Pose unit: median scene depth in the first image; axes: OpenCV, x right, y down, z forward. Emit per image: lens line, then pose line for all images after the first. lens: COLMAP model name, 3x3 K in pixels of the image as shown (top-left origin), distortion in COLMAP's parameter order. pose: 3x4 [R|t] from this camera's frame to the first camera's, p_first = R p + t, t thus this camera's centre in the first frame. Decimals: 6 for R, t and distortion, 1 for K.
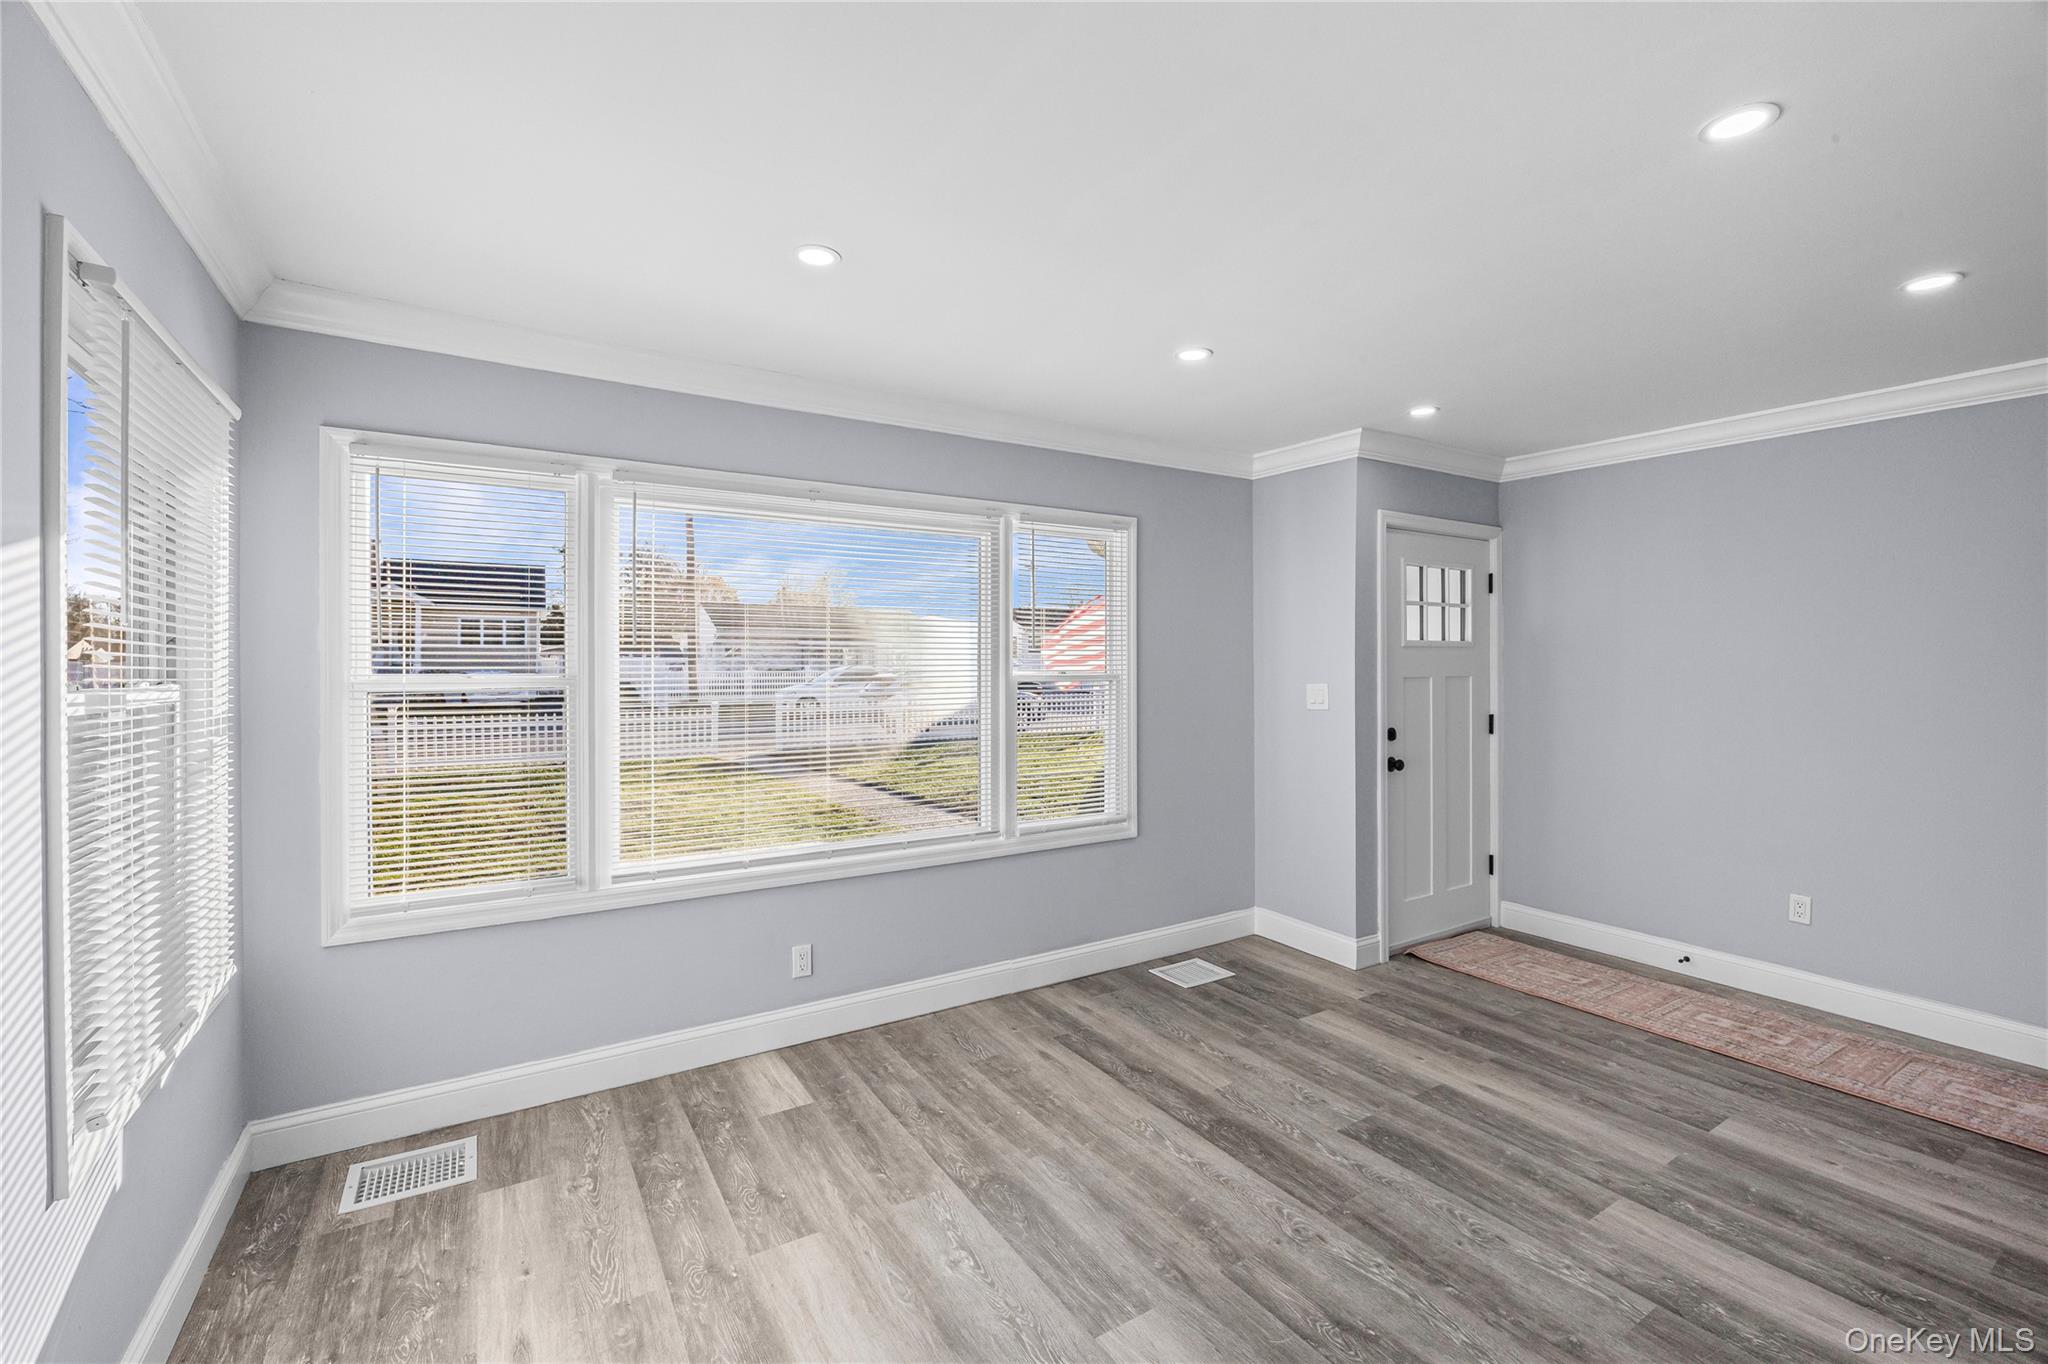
lens RADIAL K [[869.5, 0, 1049.8], [0, 869.5, 673.4], [0, 0, 1]] dist [-0.007883, 0.000798]
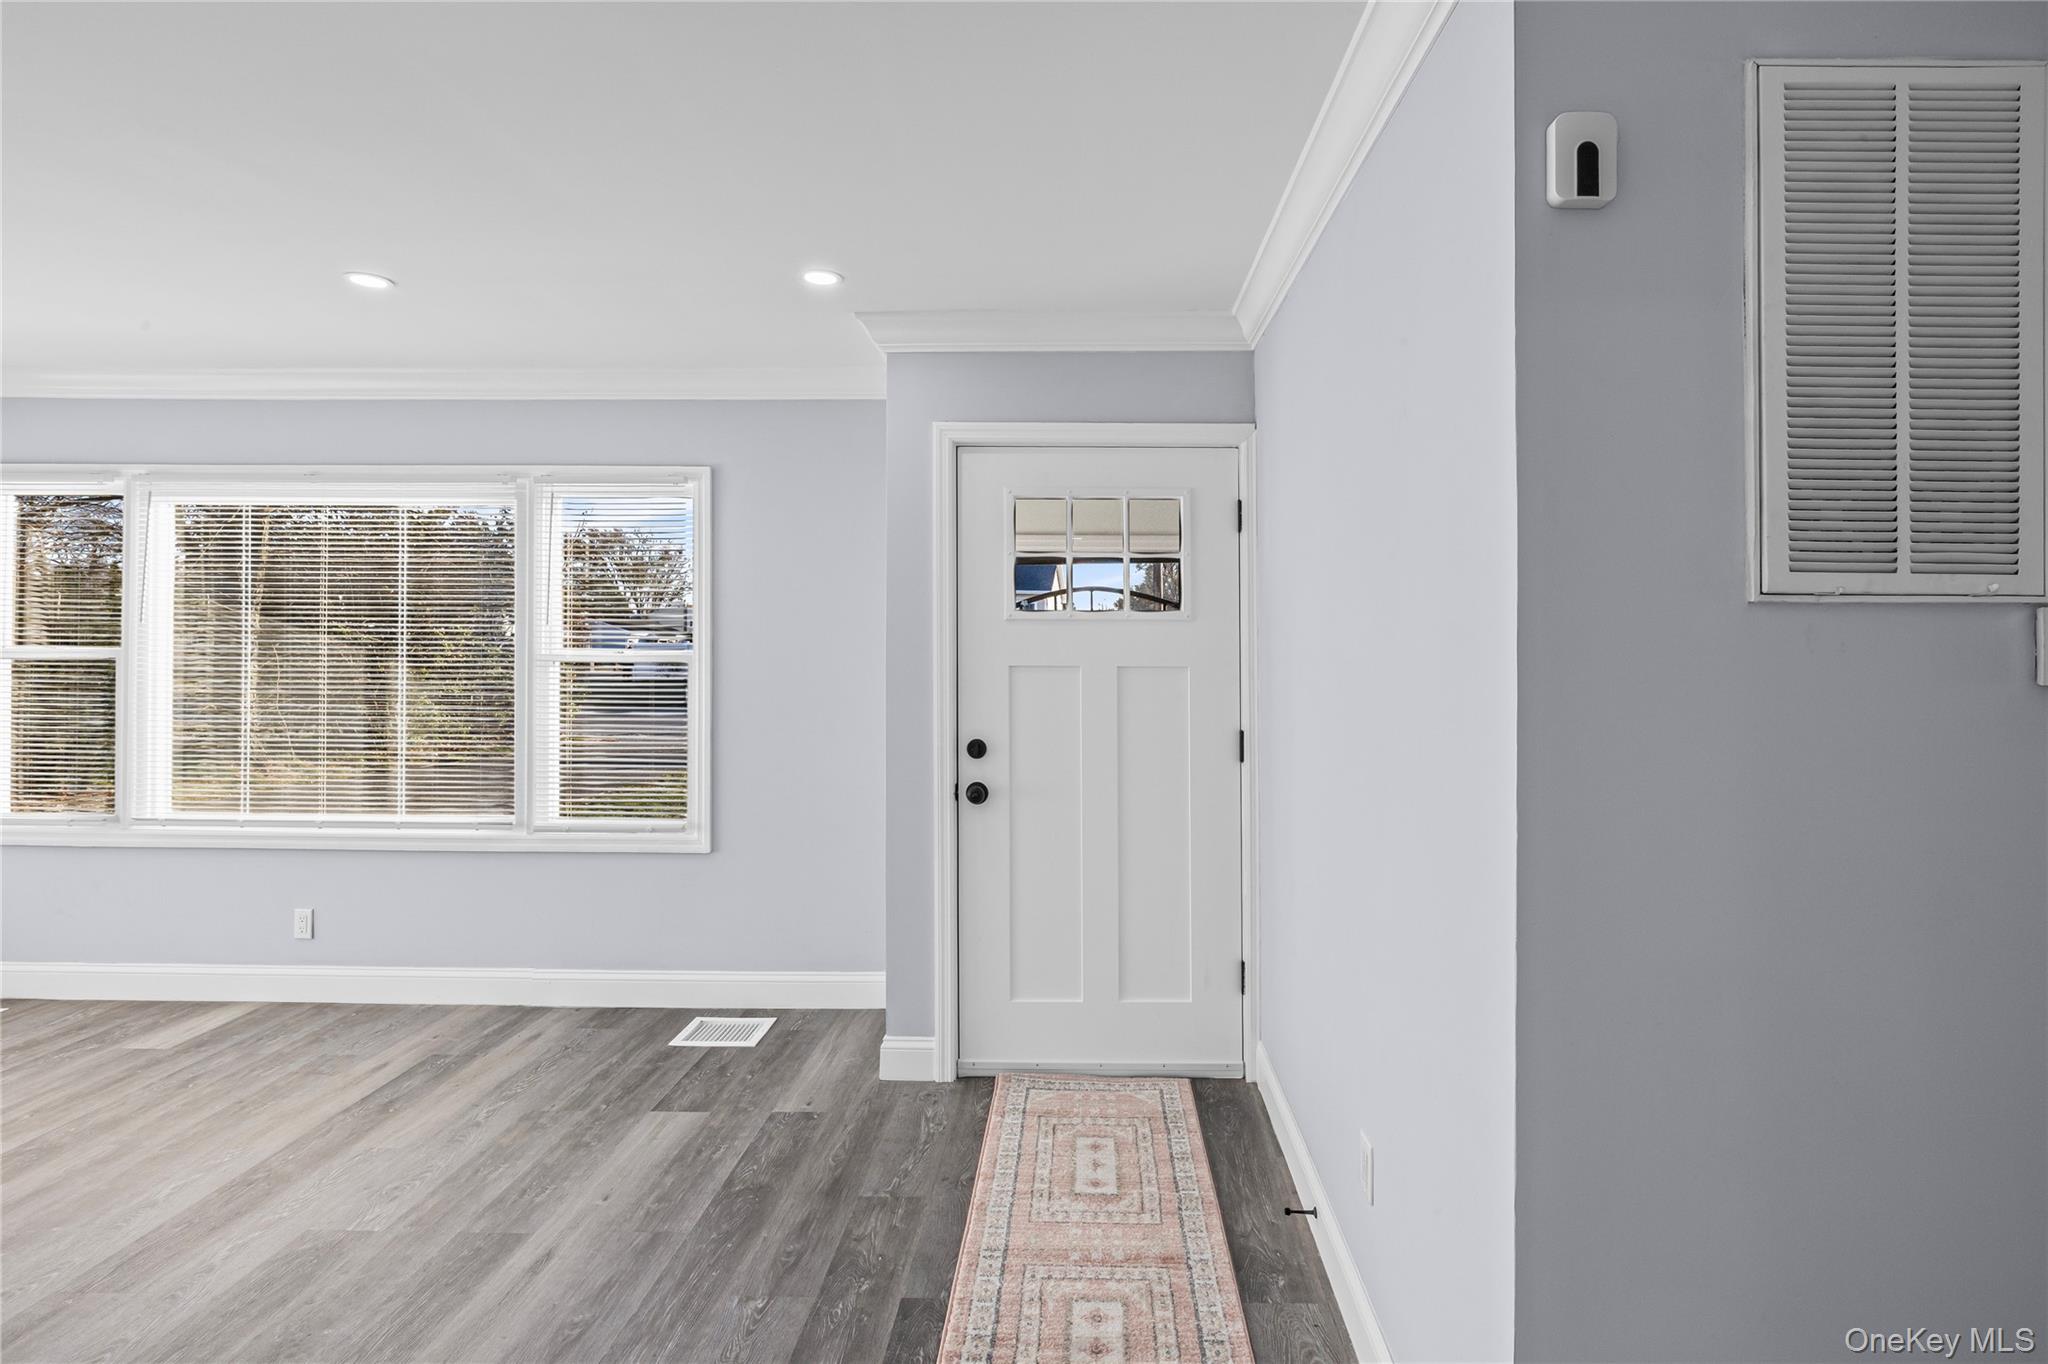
lens RADIAL K [[1025.8, 0, 1146.1], [0, 1025.8, 632.3], [0, 0, 1]] dist [-0.004883, 0.000638]
pose [[0.831761, 0.001667, -0.555132, 1.315191], [-0.009107, 0.999902, -0.010643, -0.019025], [0.555060, 0.013908, 0.831694, 0.559414]]
